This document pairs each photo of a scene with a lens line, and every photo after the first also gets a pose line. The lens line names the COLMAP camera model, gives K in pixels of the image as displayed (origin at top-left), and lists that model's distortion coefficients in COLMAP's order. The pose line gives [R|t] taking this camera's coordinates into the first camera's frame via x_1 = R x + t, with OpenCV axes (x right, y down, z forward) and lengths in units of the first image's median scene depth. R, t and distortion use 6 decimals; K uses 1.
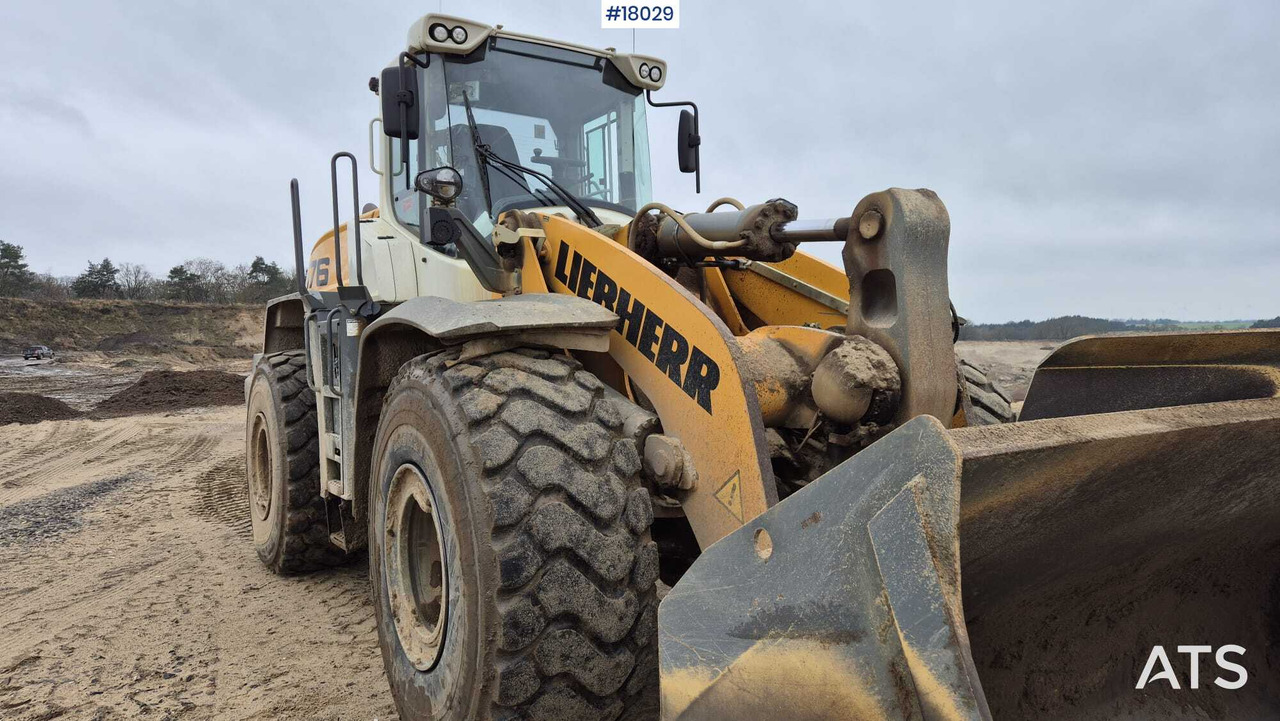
lens RADIAL K [[853.6, 0, 634.9], [0, 853.6, 363.1], [0, 0, 1]] dist [0.080001, -0.073637]
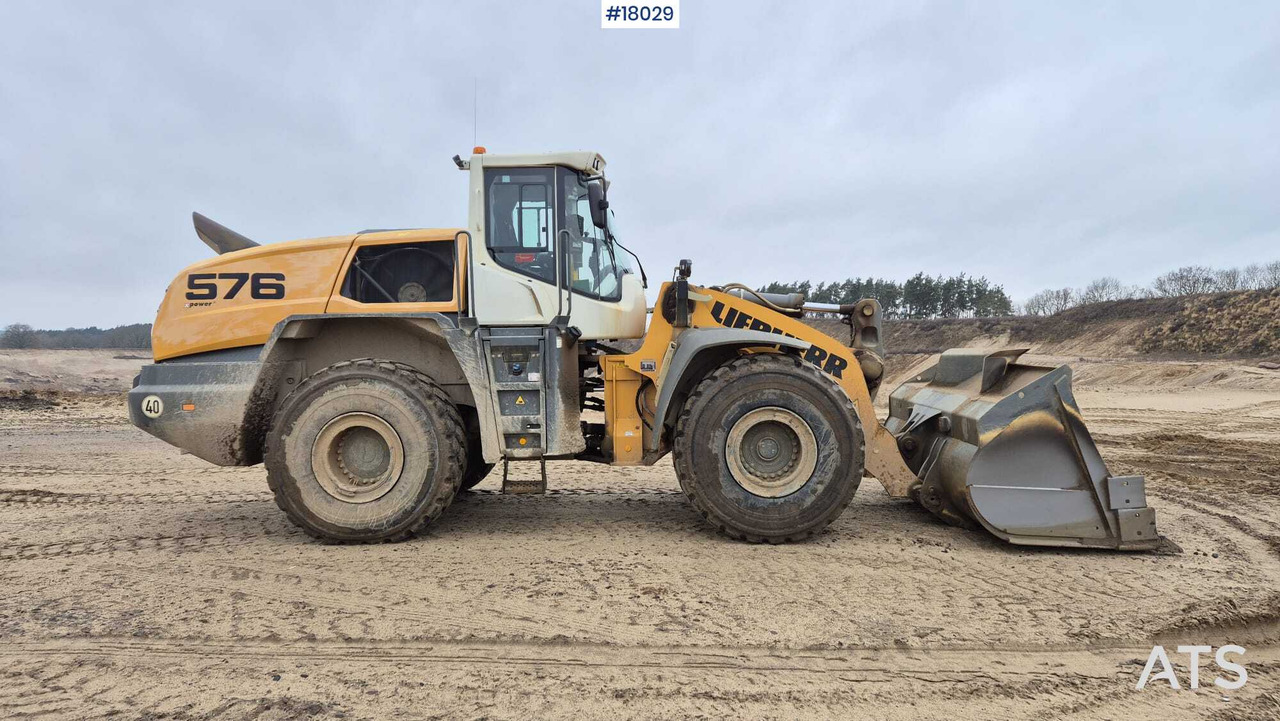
lens RADIAL K [[845.9, 0, 640.0], [0, 845.9, 360.5], [0, 0, 1]] dist [0.090863, -0.074285]
pose [[0.546228, -0.010035, 0.837576, -2.089088], [0.020780, 0.999783, -0.001574, -0.005205], [-0.837379, 0.018265, 0.546318, 0.075926]]
